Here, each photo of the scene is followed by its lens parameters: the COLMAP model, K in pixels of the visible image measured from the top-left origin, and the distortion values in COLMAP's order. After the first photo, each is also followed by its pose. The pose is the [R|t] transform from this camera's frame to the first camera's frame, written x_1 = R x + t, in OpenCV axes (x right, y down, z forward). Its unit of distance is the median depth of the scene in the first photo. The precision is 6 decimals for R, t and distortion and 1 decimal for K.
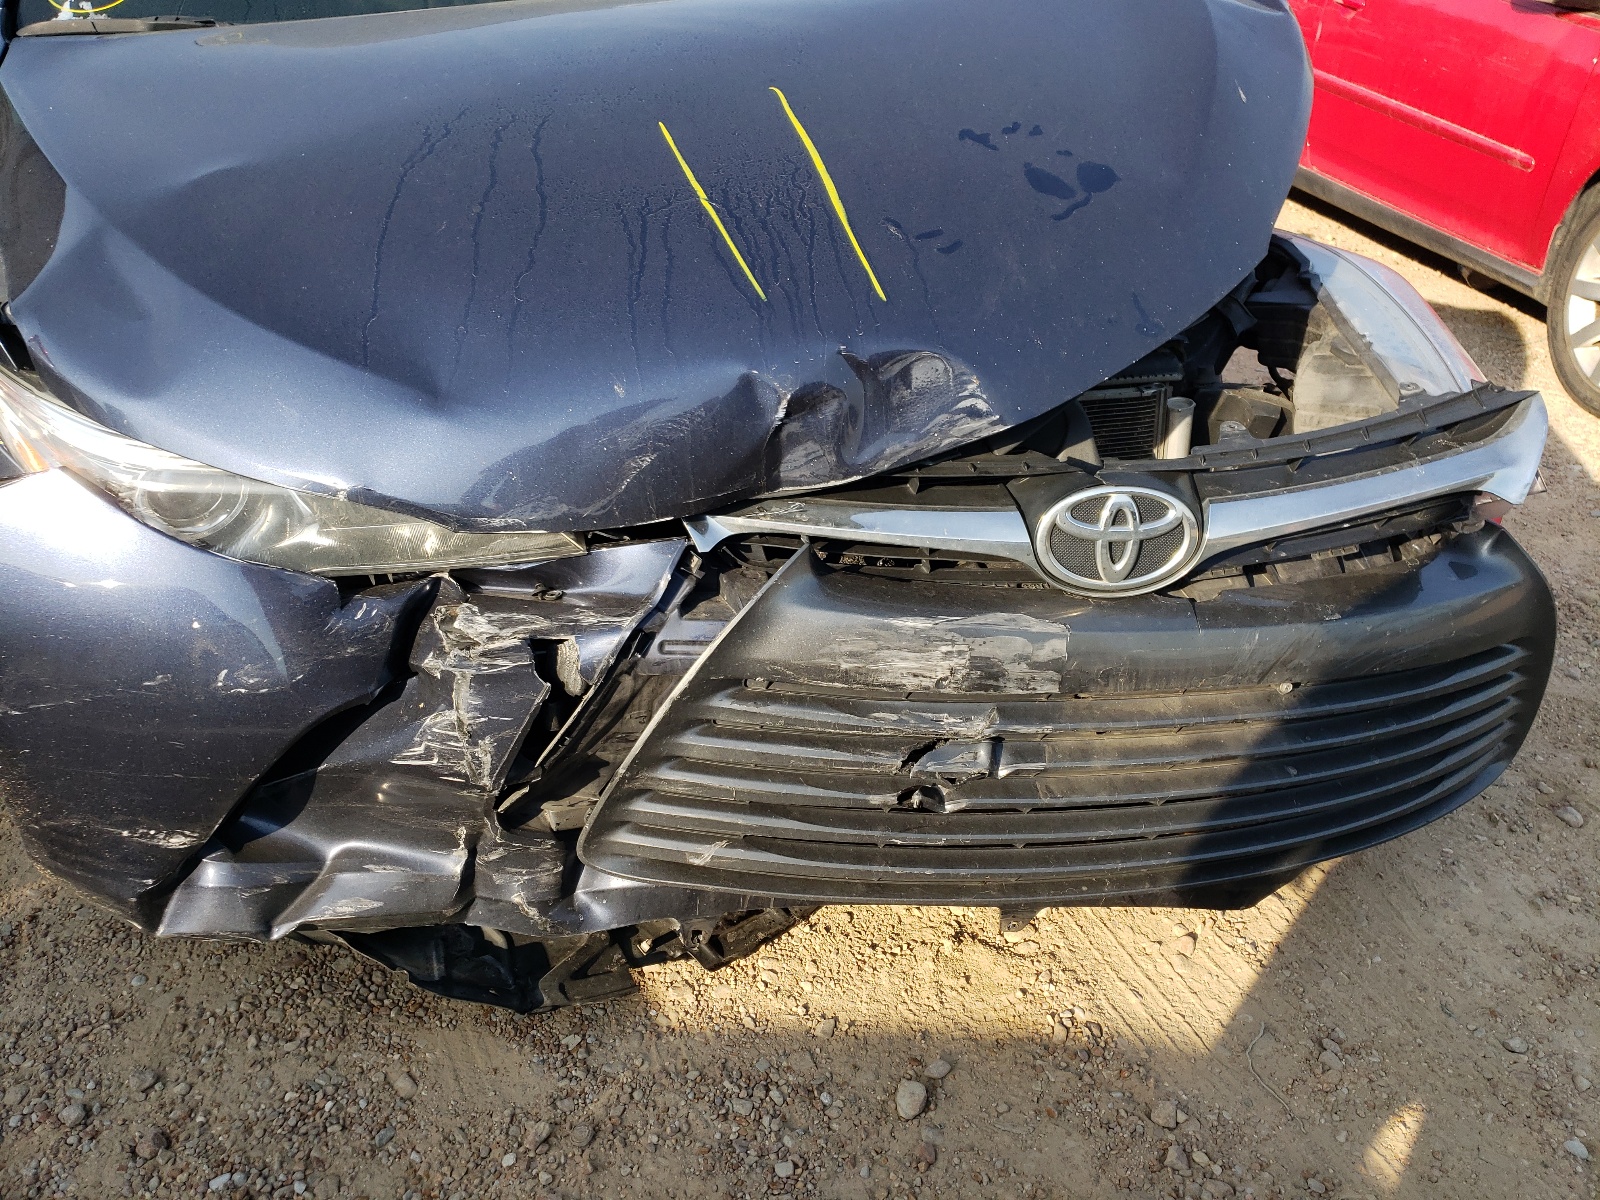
lens RADIAL K [[1208.7, 0, 800.0], [0, 1208.7, 600.0], [0, 0, 1]] dist [0.066622, 0.003250]
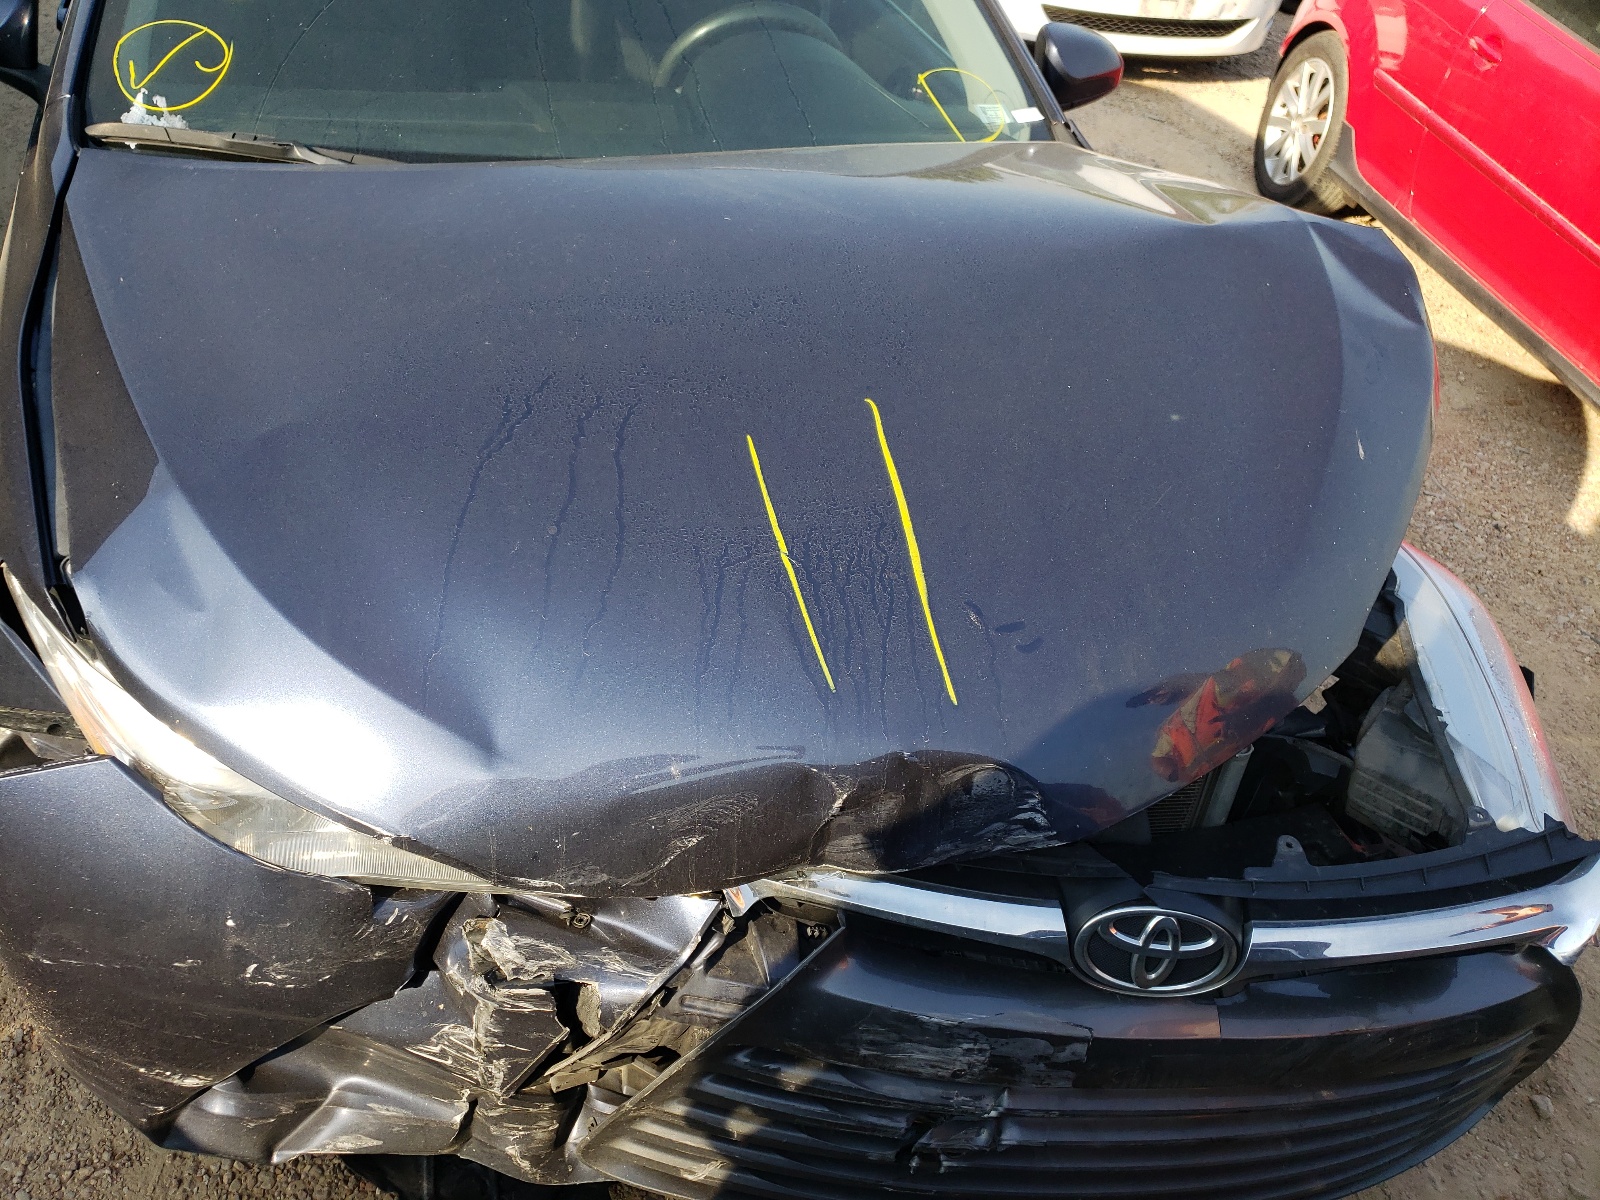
lens RADIAL K [[1211.4, 0, 769.0], [0, 1211.4, 600.2], [0, 0, 1]] dist [0.105199, -0.054371]
pose [[0.991353, 0.130810, -0.010429, -0.075557], [-0.128645, 0.984468, 0.119468, -0.404611], [0.025895, -0.117094, 0.992783, 0.032869]]
